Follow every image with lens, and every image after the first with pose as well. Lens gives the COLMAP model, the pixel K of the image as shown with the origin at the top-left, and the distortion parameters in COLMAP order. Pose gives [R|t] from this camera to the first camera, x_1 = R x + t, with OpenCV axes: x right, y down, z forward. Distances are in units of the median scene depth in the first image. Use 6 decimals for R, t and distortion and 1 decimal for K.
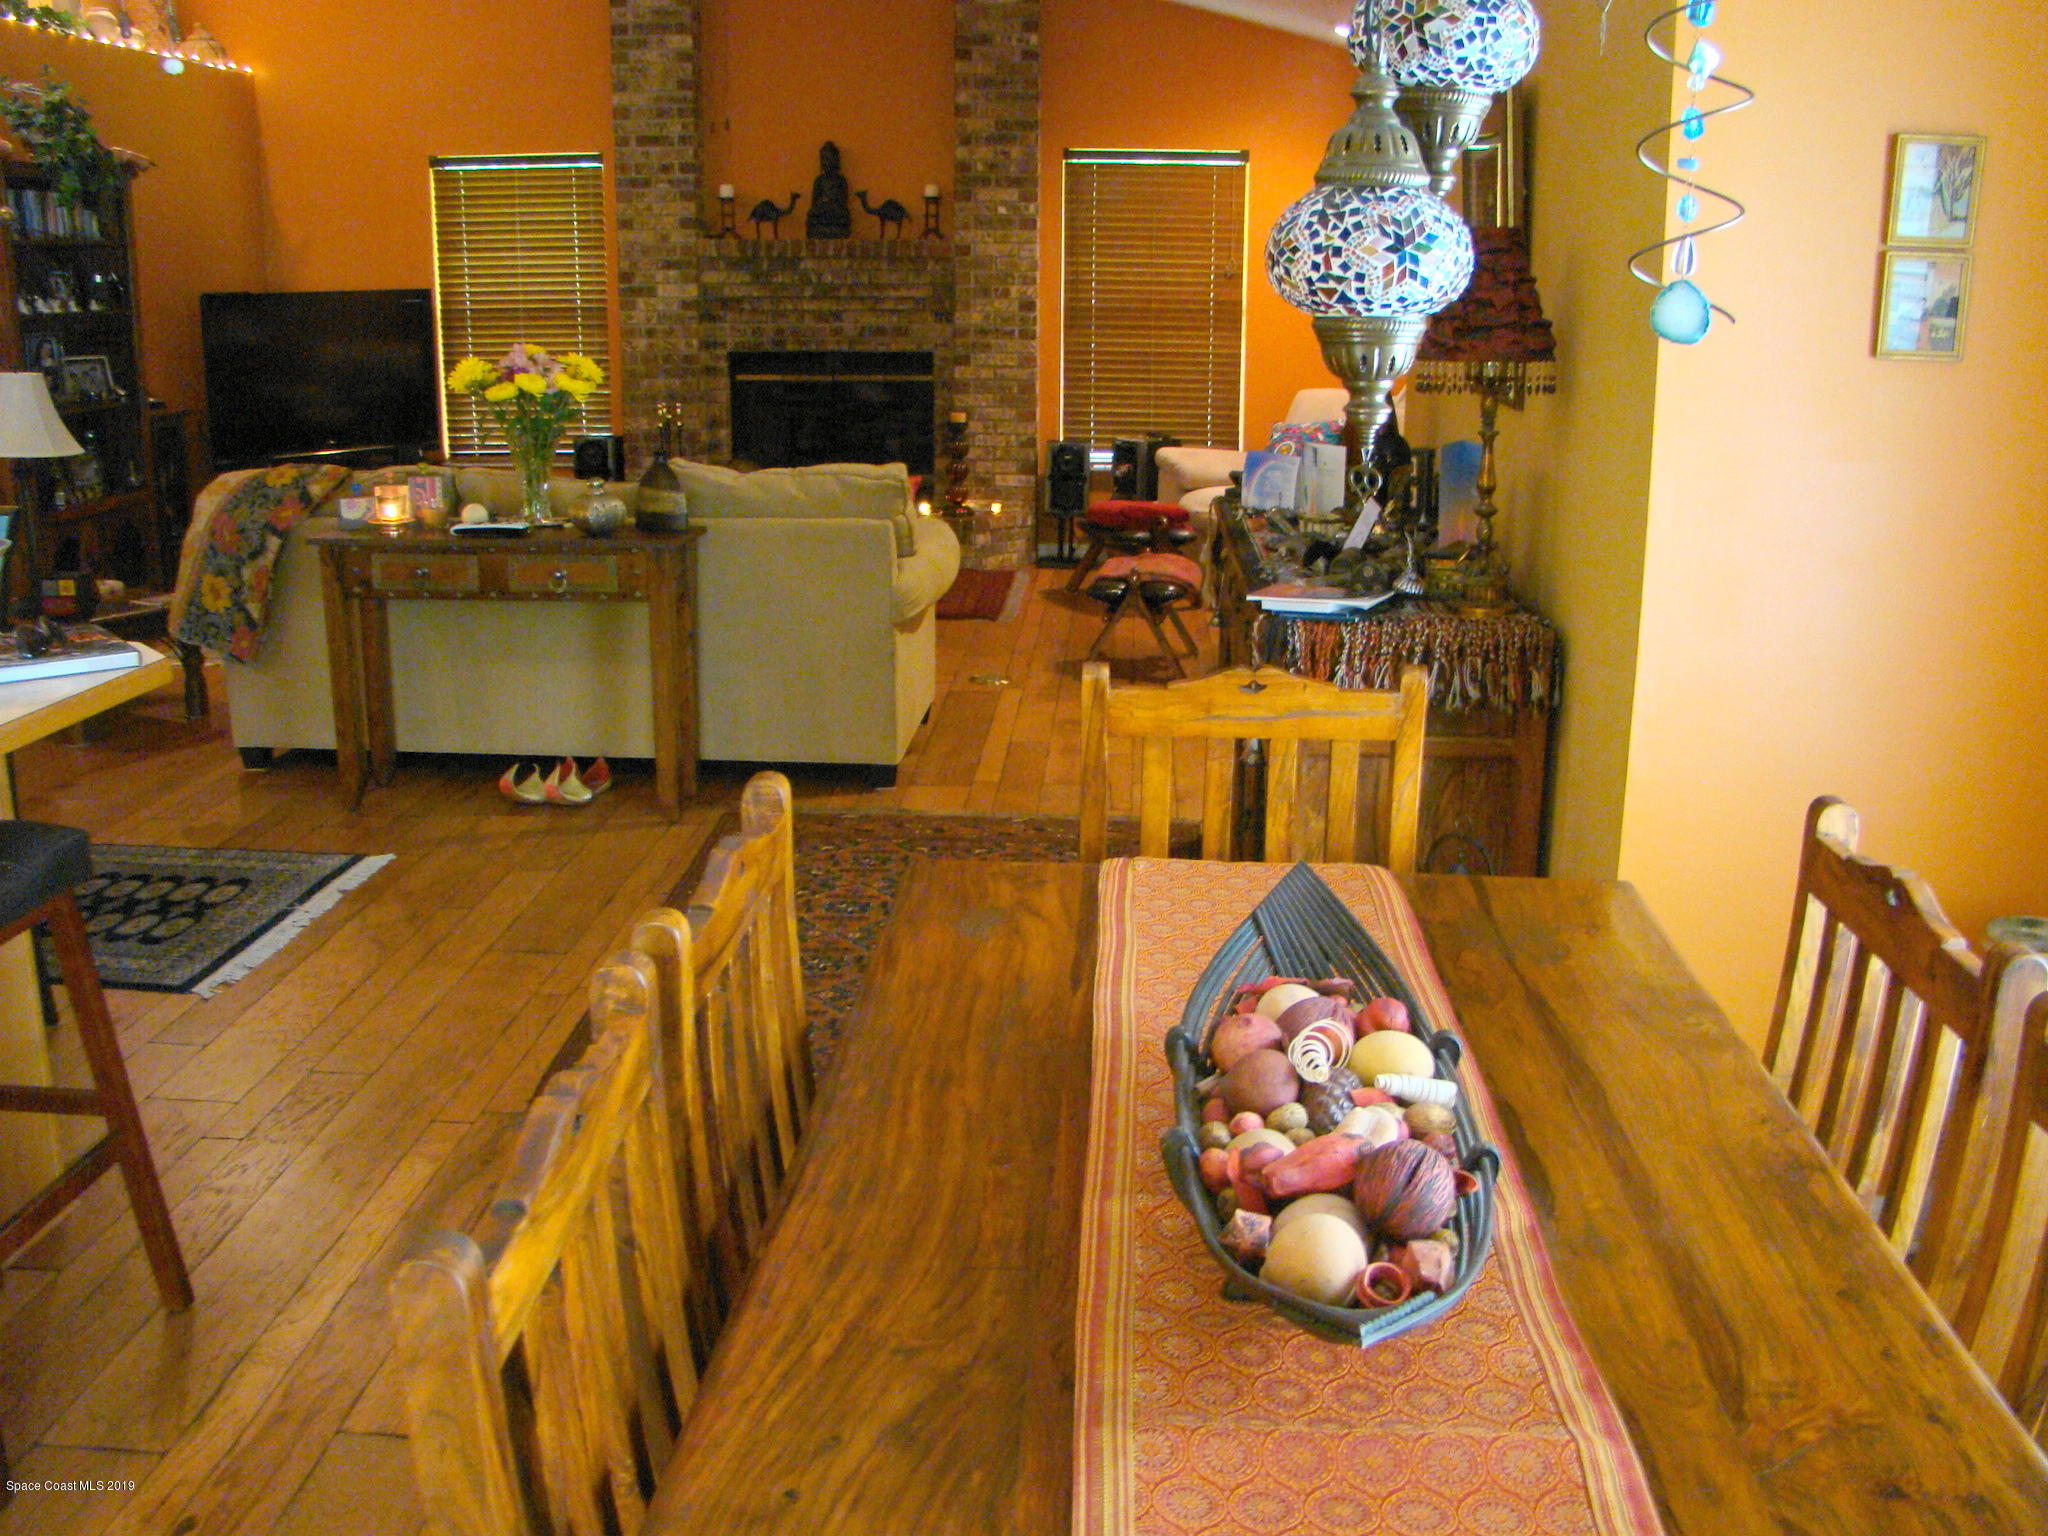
lens RADIAL K [[1887.5, 0, 1024.9], [0, 1887.5, 741.6], [0, 0, 1]] dist [-0.174917, 0.133897]
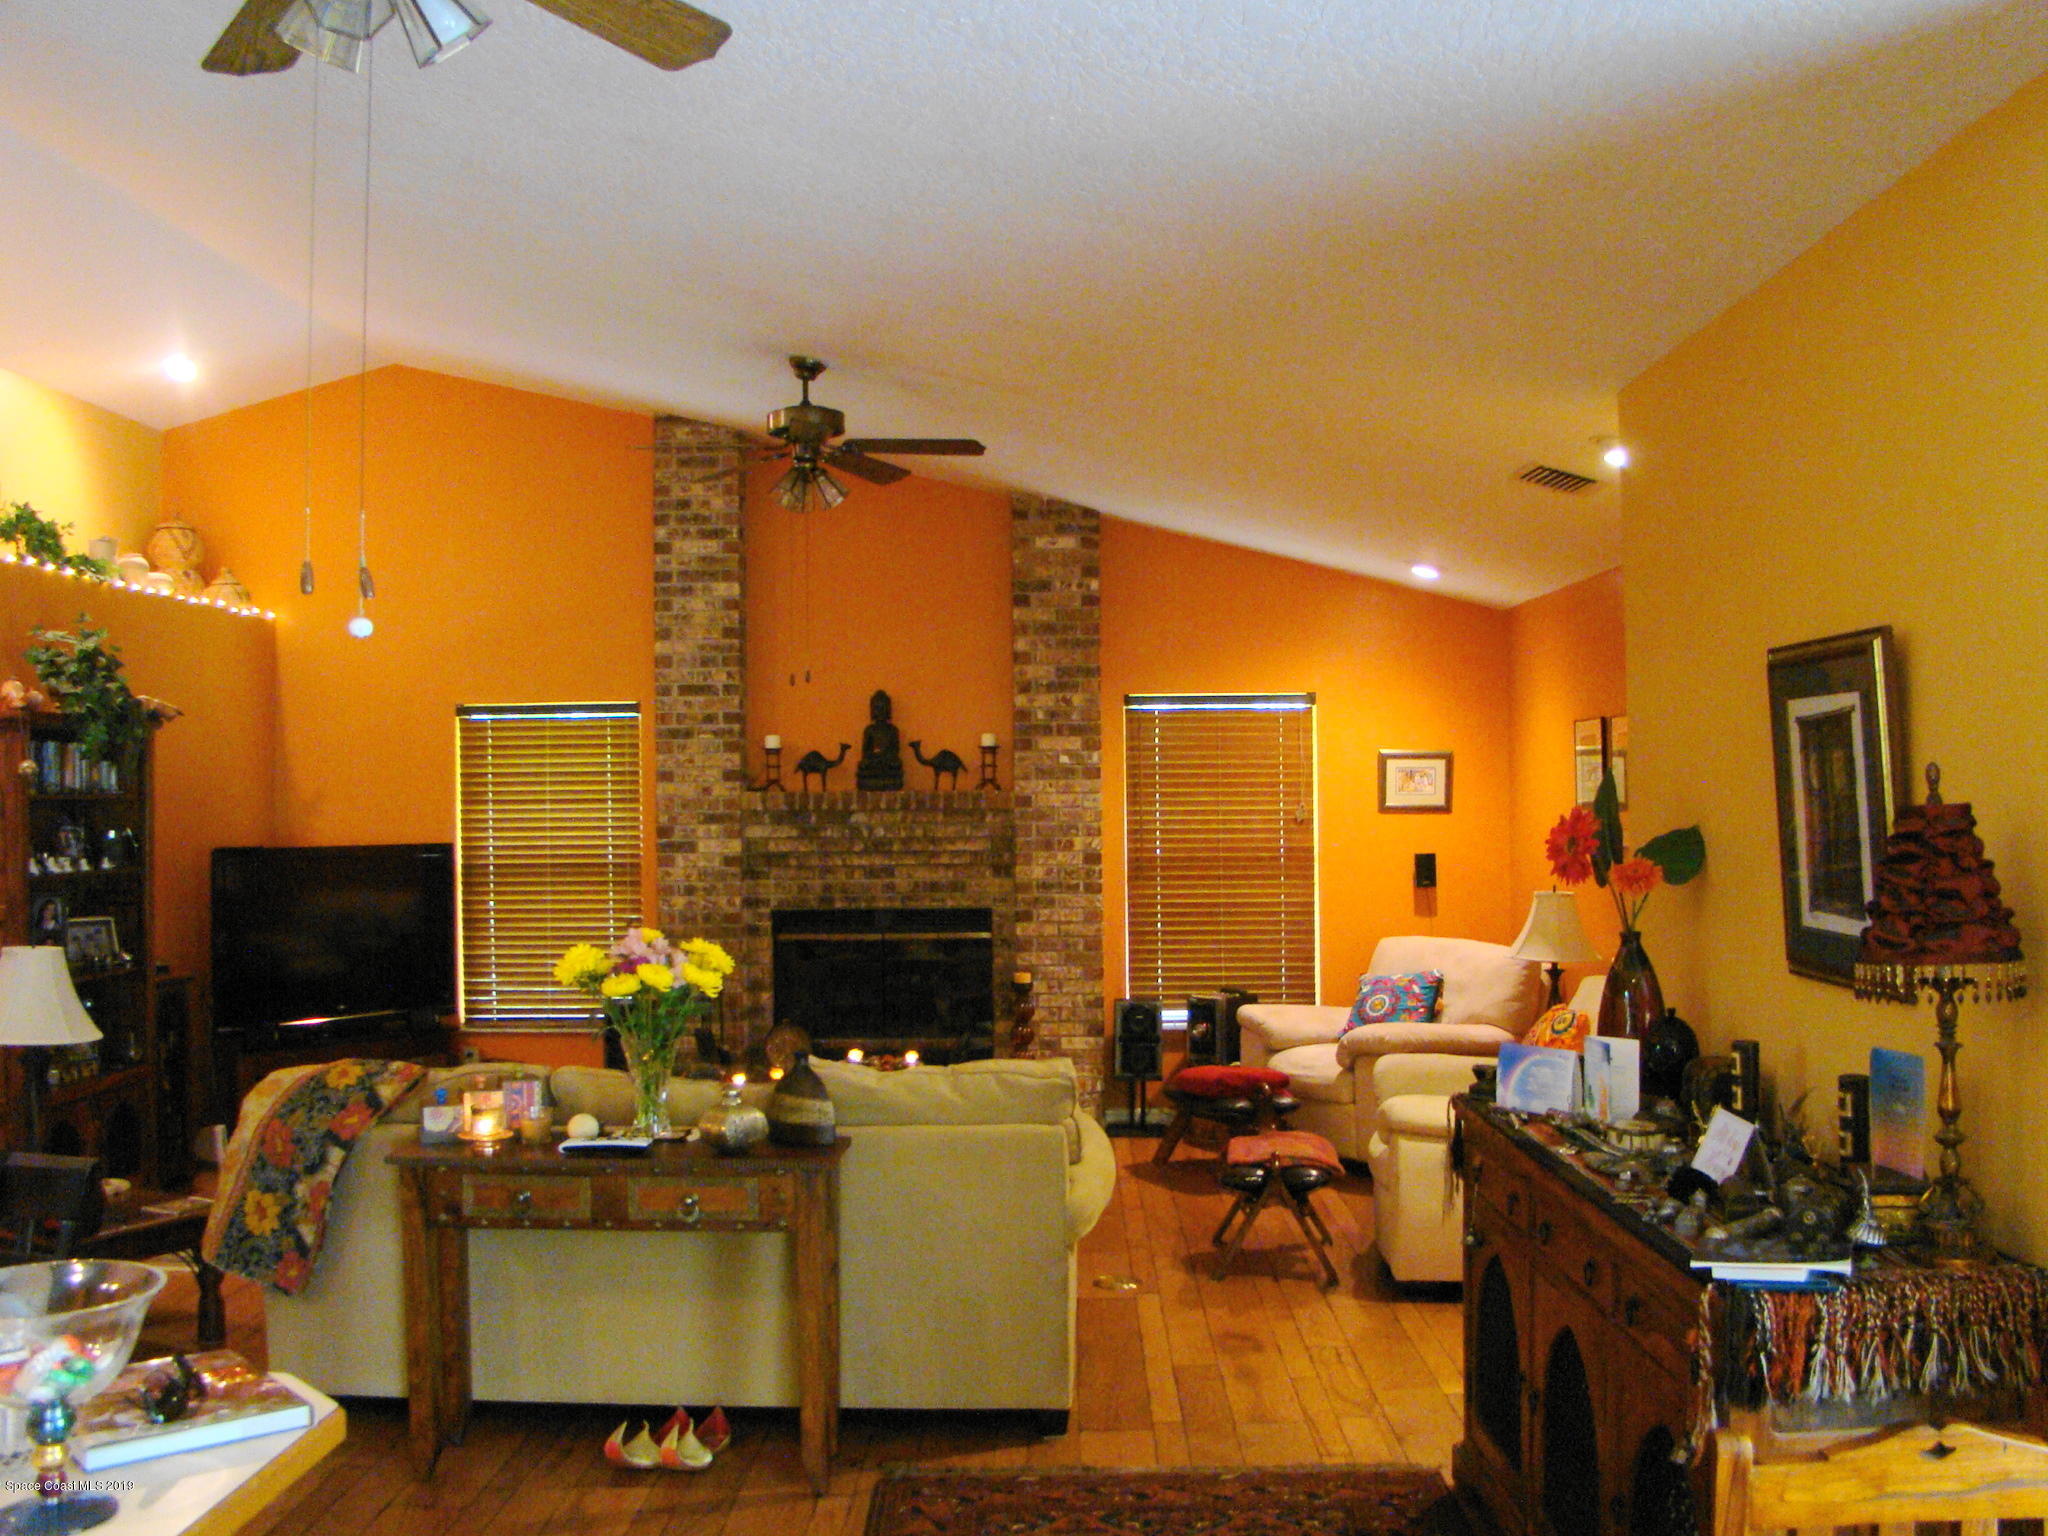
lens RADIAL K [[1878.6, 0, 1036.1], [0, 1878.6, 767.1], [0, 0, 1]] dist [-0.185386, 0.140376]
pose [[0.998902, -0.016535, 0.043826, -0.067969], [0.027404, 0.965091, -0.260479, -0.030489], [-0.037989, 0.261394, 0.964484, 0.071232]]
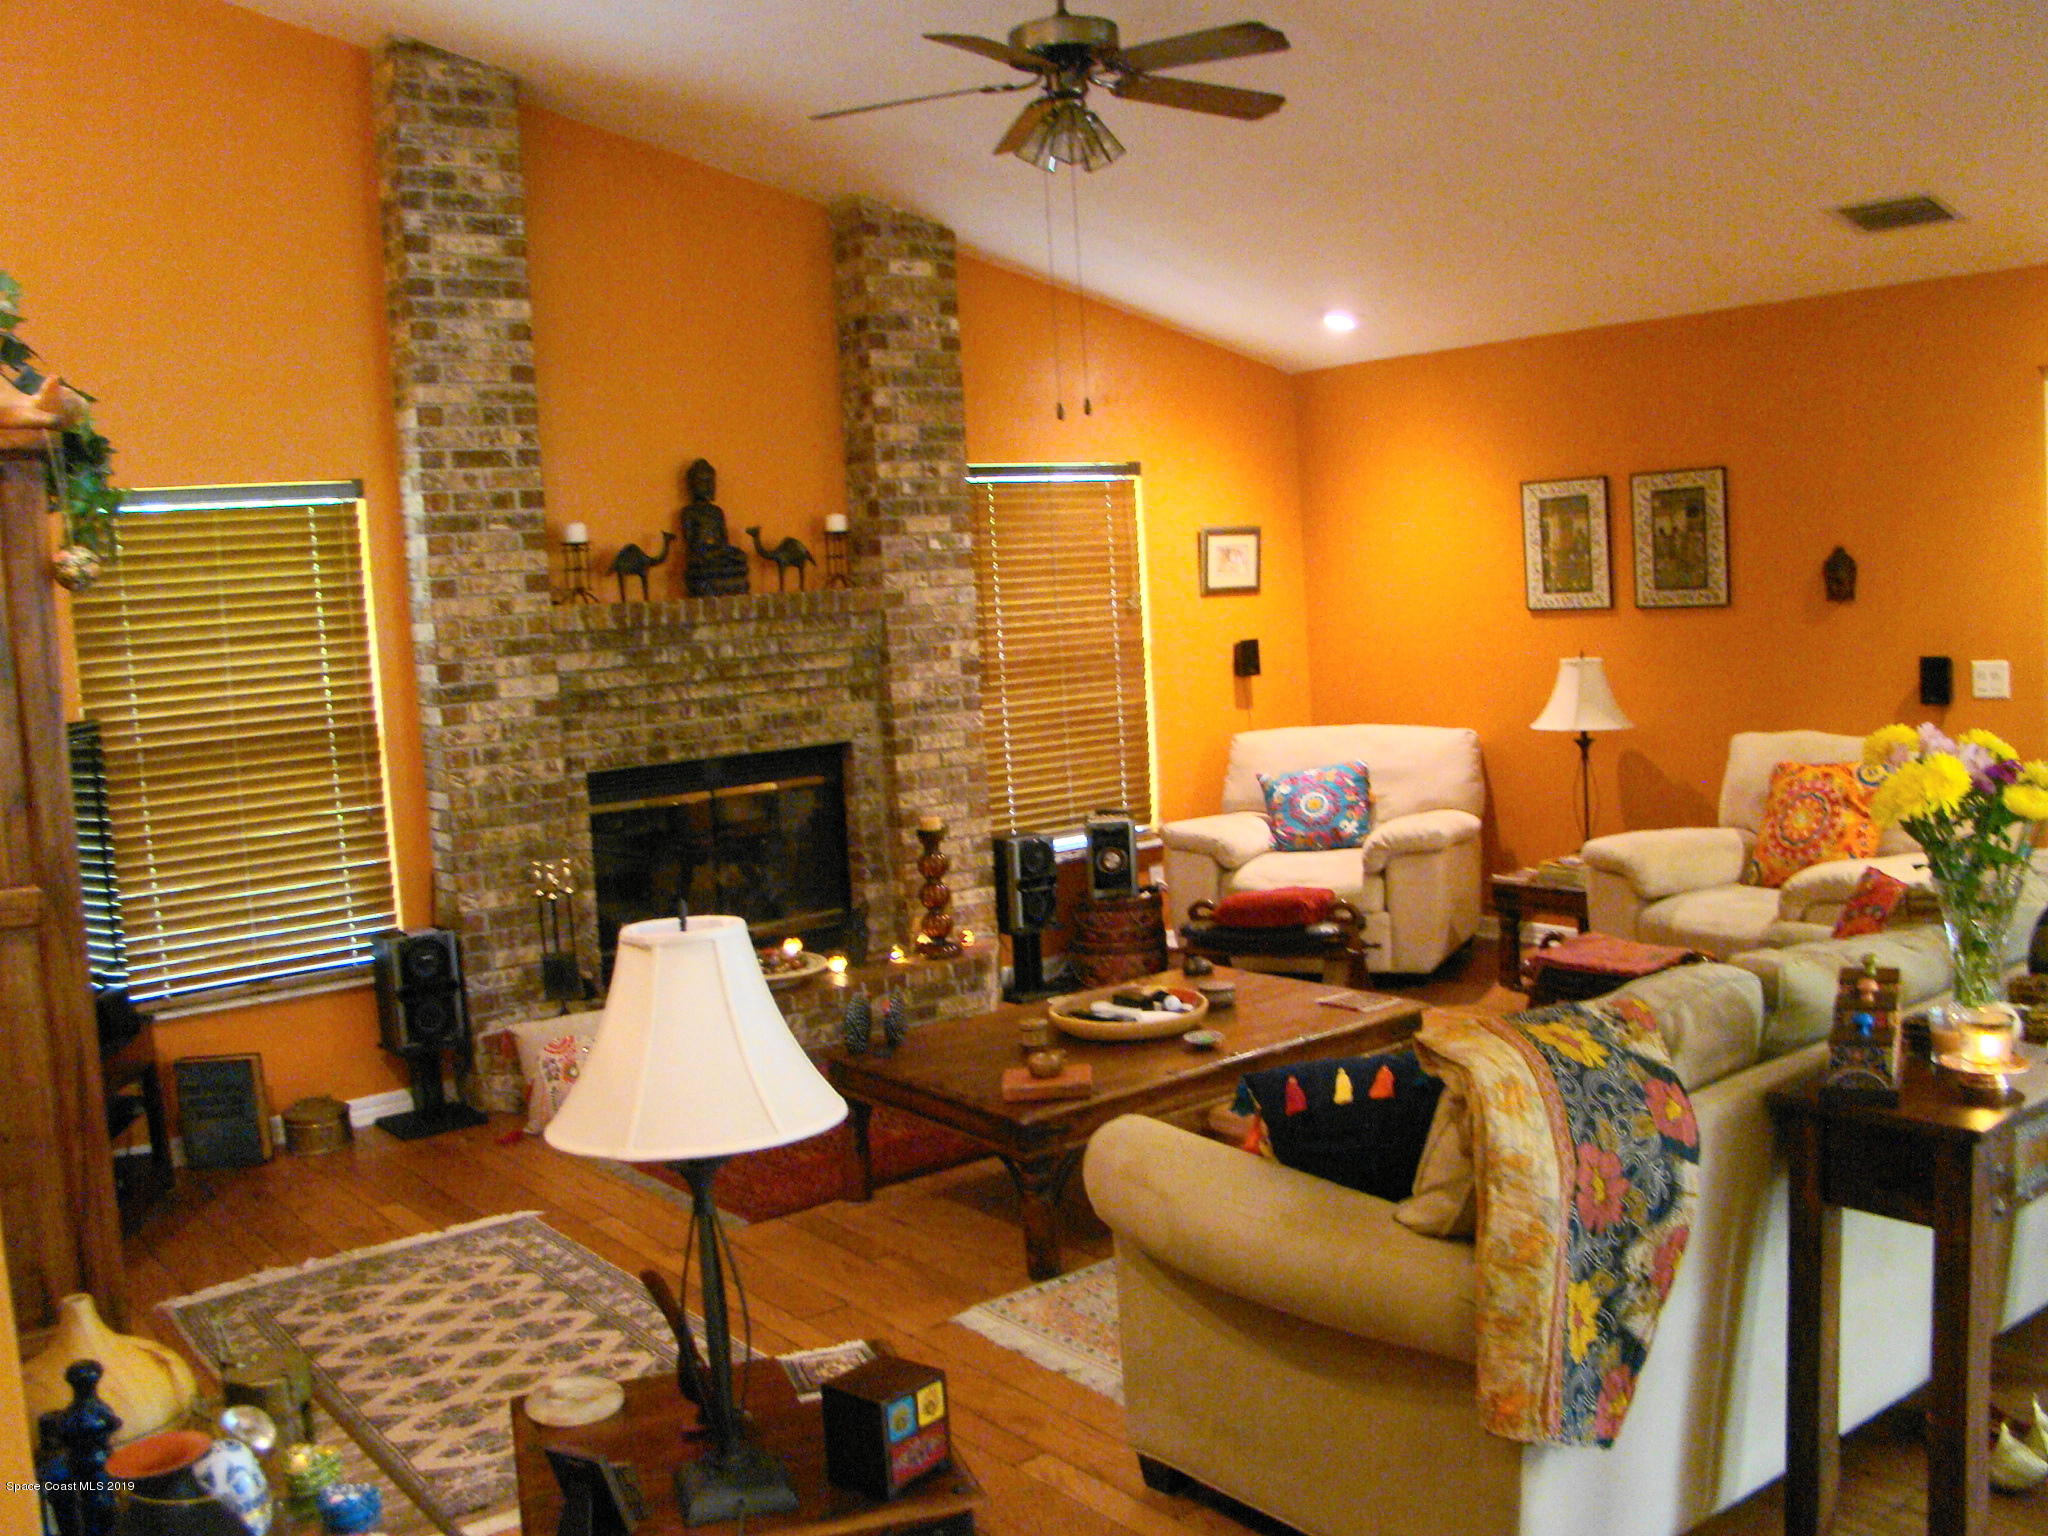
lens RADIAL K [[1878.6, 0, 1036.1], [0, 1878.6, 767.1], [0, 0, 1]] dist [-0.185386, 0.140376]
pose [[0.749217, -0.117431, 0.651832, -0.480414], [0.228082, 0.969706, -0.087461, -0.120186], [-0.621814, 0.214198, 0.753304, 0.415417]]
